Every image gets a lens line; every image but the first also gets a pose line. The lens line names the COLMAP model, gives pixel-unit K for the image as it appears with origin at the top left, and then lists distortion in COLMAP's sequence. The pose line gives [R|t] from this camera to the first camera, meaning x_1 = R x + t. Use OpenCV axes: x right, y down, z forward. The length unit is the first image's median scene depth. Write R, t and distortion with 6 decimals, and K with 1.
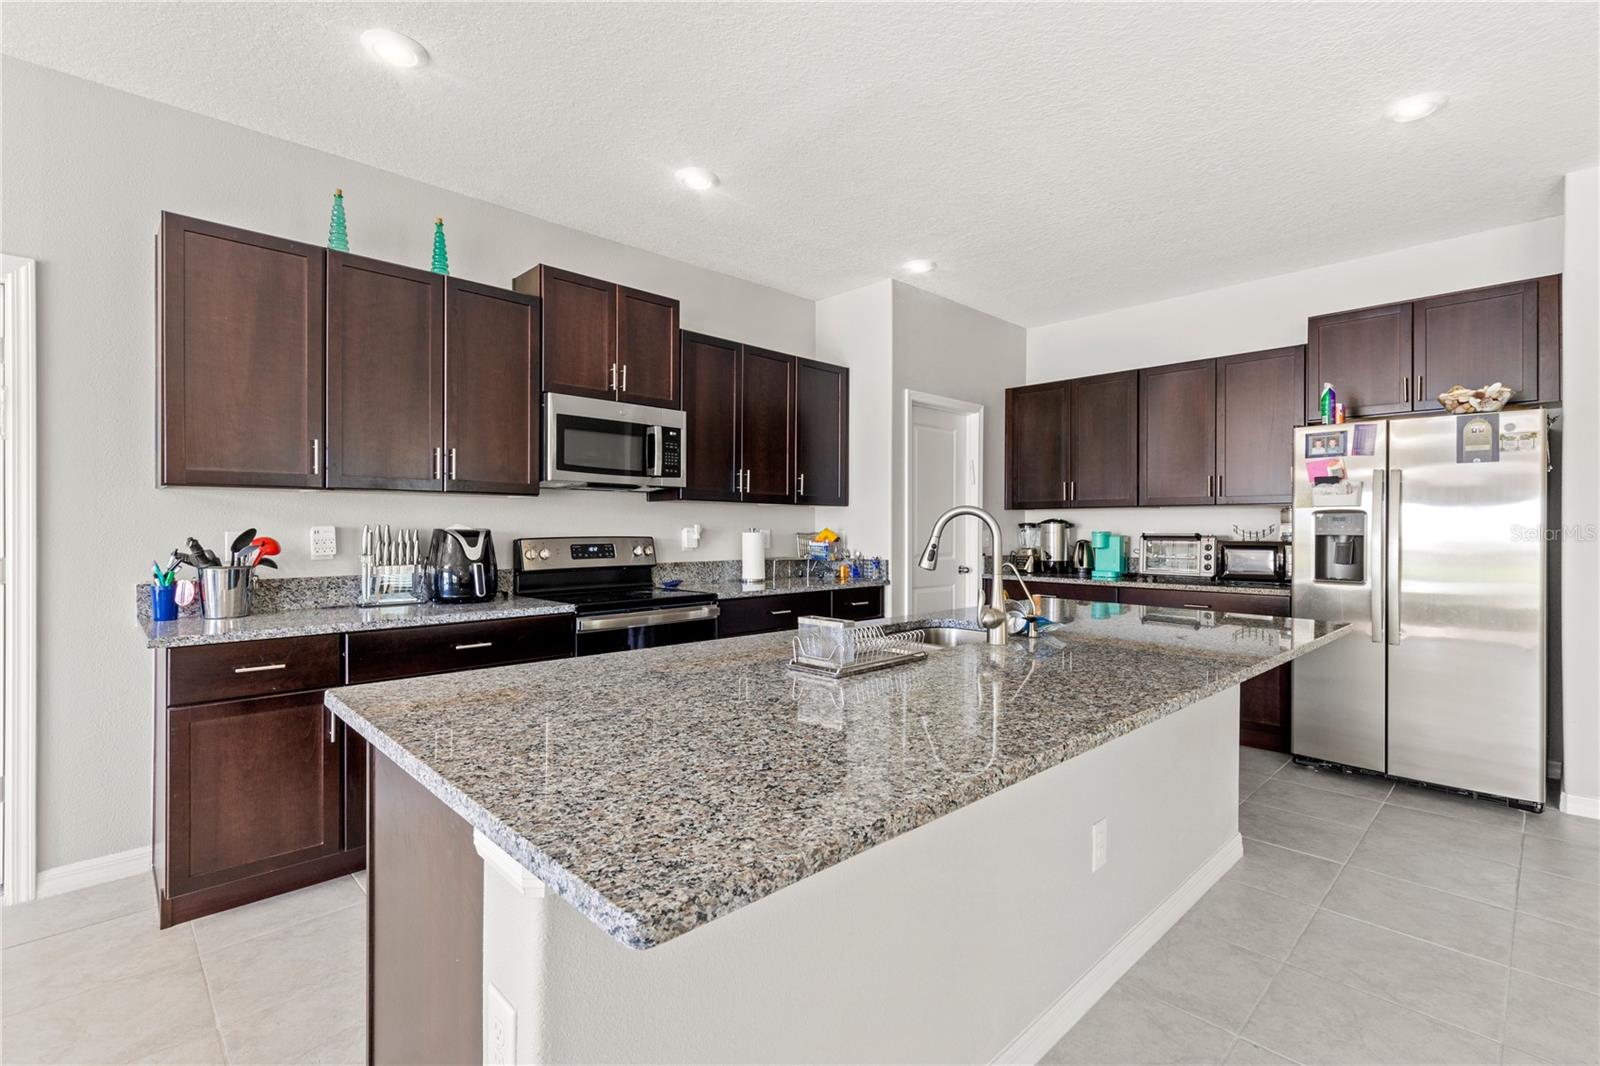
lens RADIAL K [[720.8, 0, 795.7], [0, 720.8, 540.0], [0, 0, 1]] dist [0.001411, -0.000121]
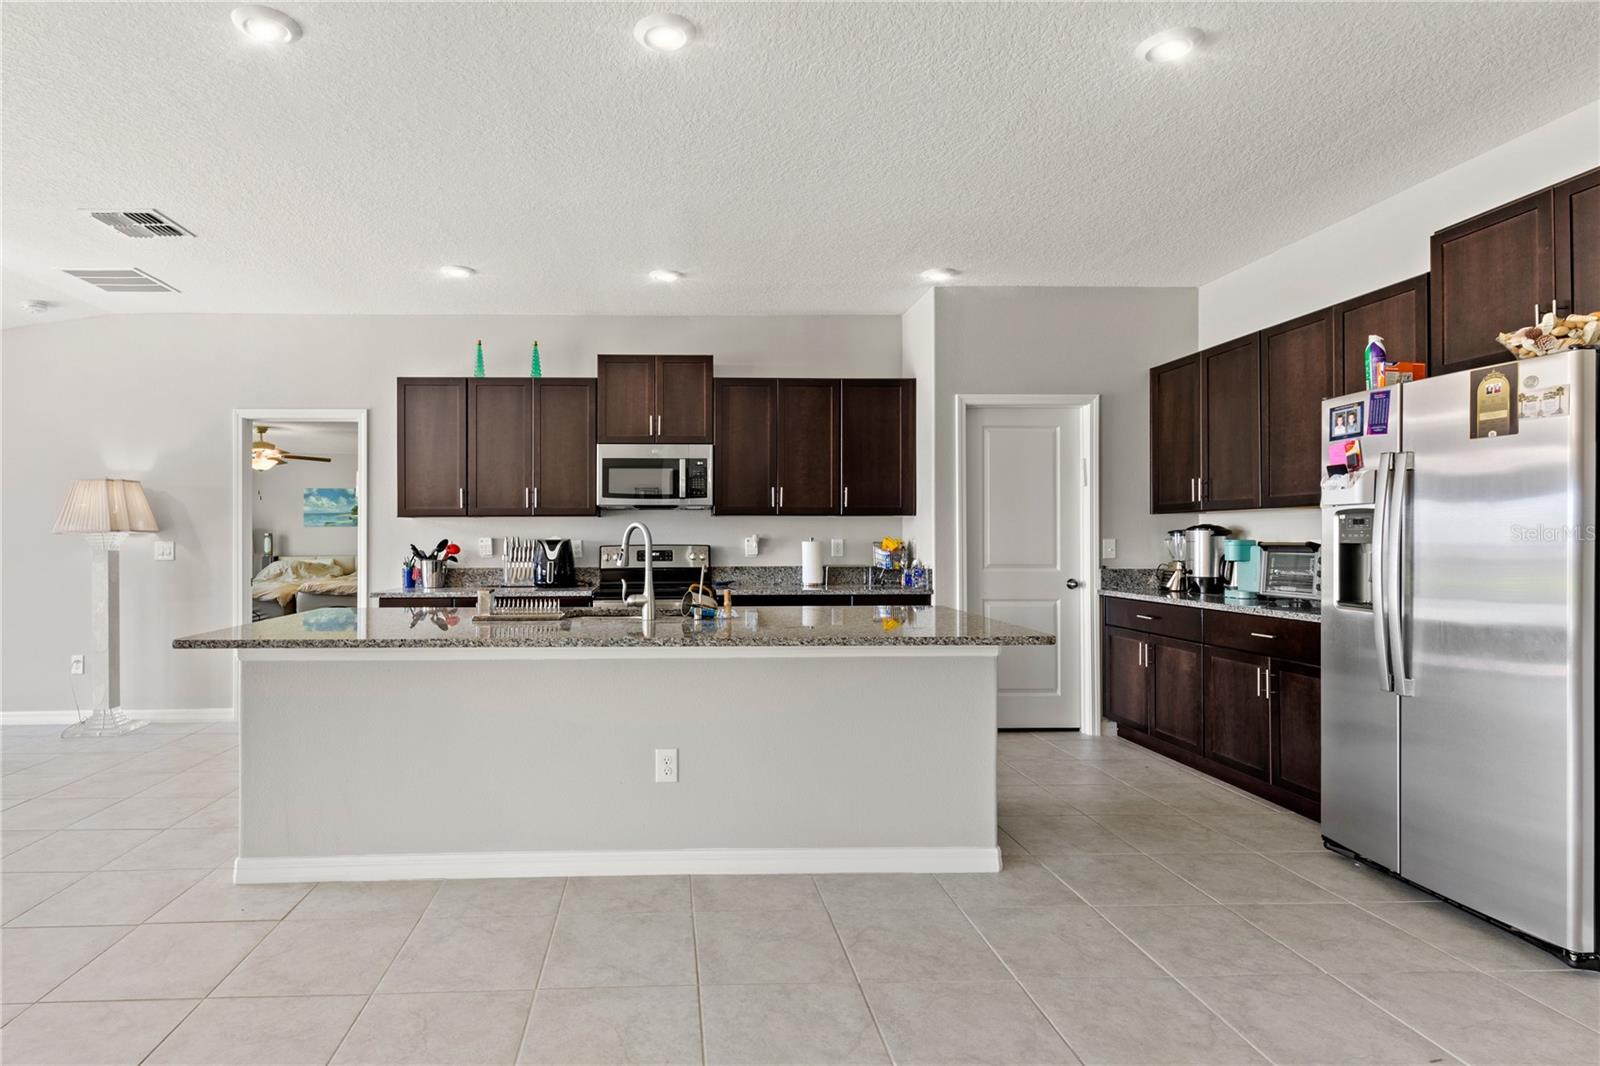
lens RADIAL K [[824.4, 0, 695.0], [0, 824.4, 528.2], [0, 0, 1]] dist [0.008896, -0.001054]
pose [[0.746577, -0.012813, -0.665175, 0.792298], [-0.006936, 0.999610, -0.027040, 0.005556], [0.665263, 0.024801, 0.746197, -0.082564]]
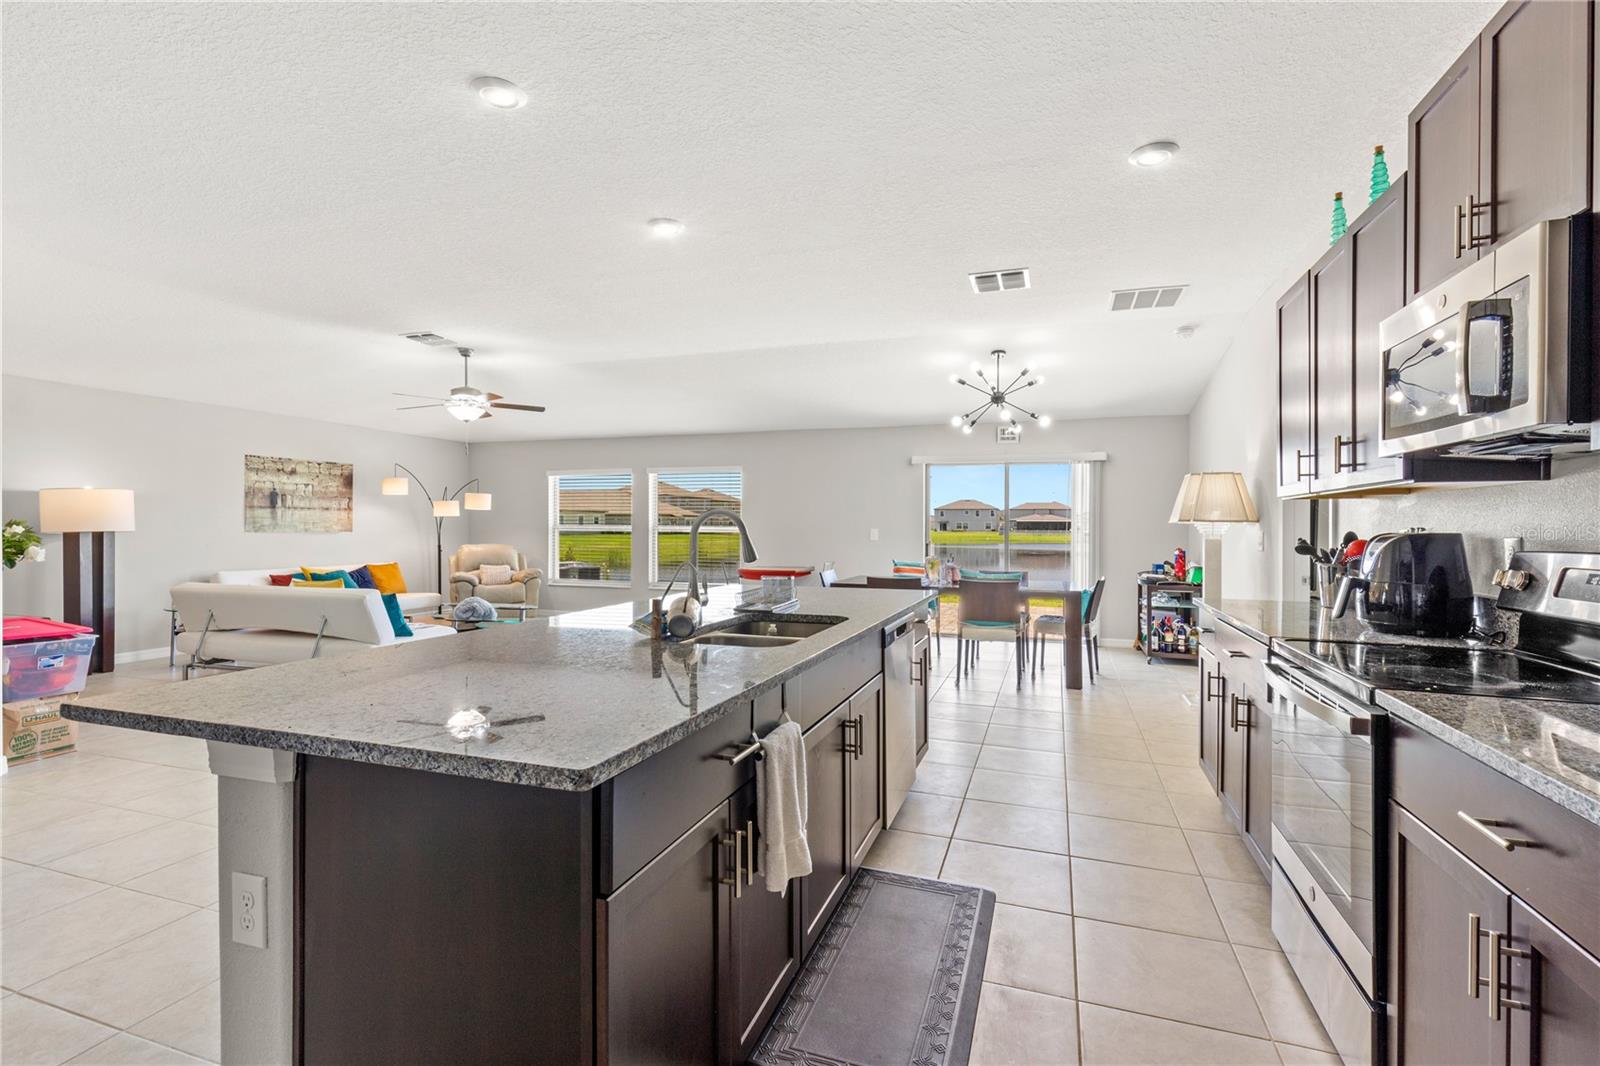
lens RADIAL K [[720.8, 0, 810.0], [0, 720.8, 535.0], [0, 0, 1]] dist [0.001411, -0.000121]
pose [[-0.888381, -0.001573, -0.459104, 0.358359], [-0.016076, 0.999487, 0.027683, -0.021598], [0.458825, 0.031973, -0.887951, 1.192058]]
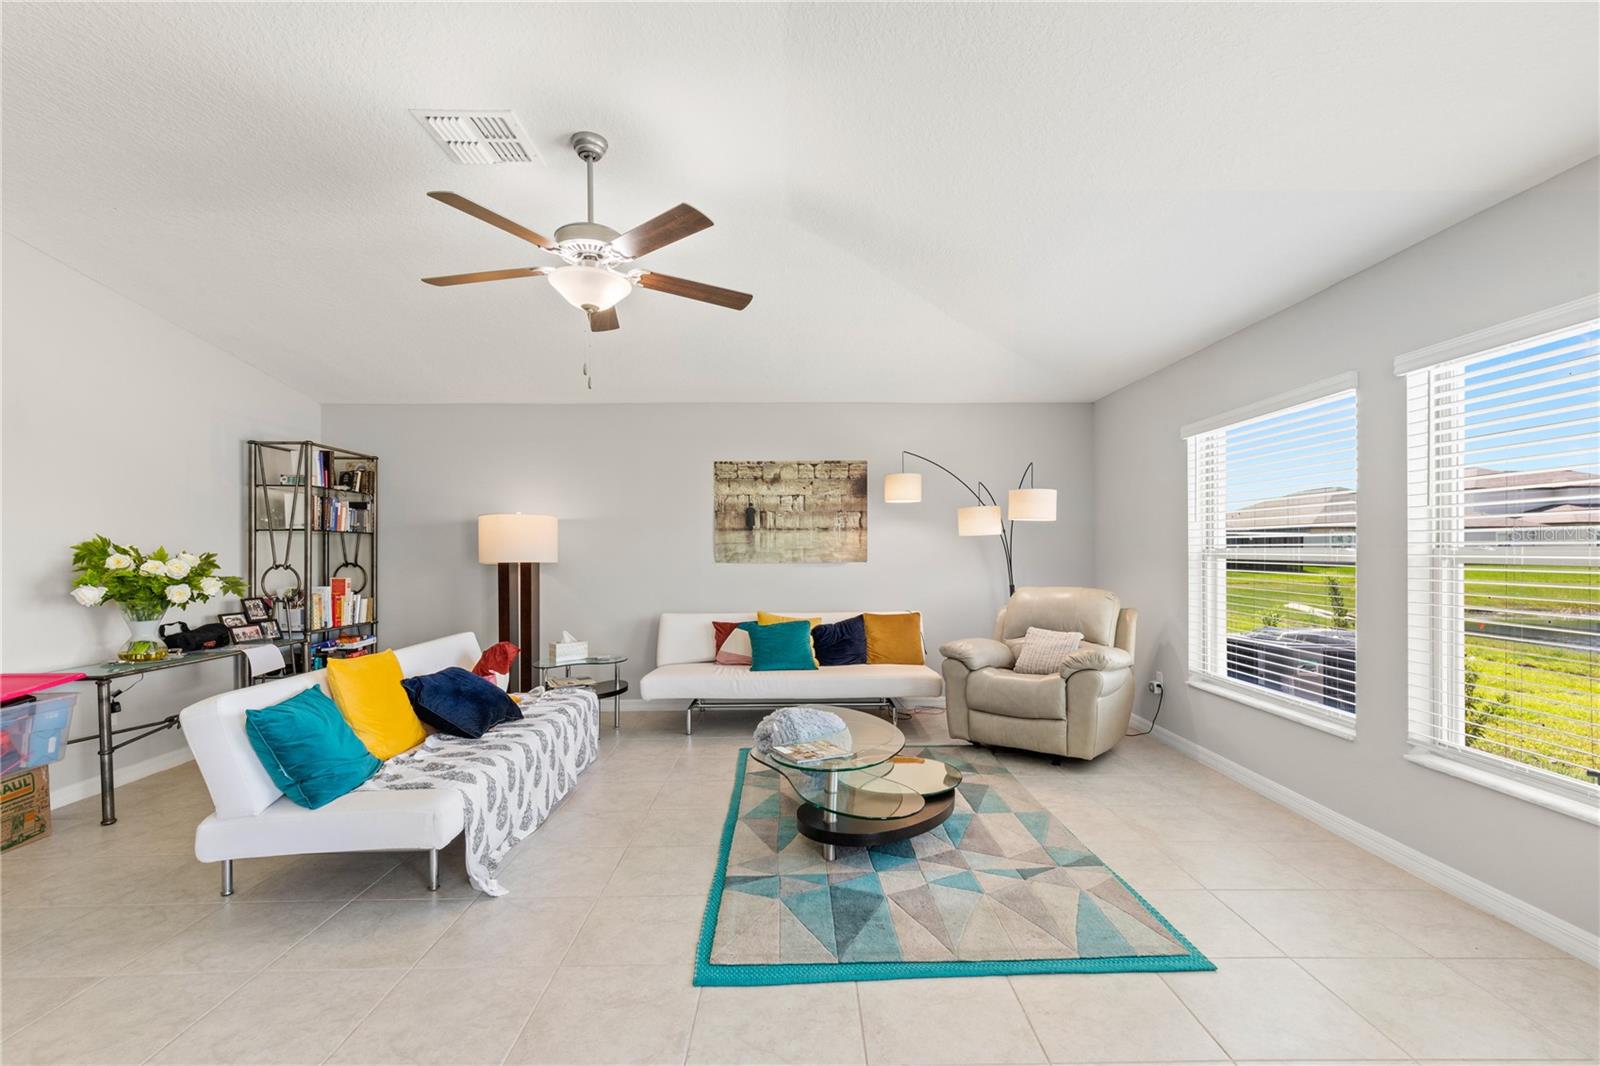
lens RADIAL K [[720.8, 0, 799.6], [0, 720.8, 556.0], [0, 0, 1]] dist [0.001411, -0.000121]
pose [[-0.722963, -0.003436, 0.690878, -0.370486], [0.016958, 0.999598, 0.022717, 0.005523], [-0.690679, 0.028139, -0.722614, -0.349452]]
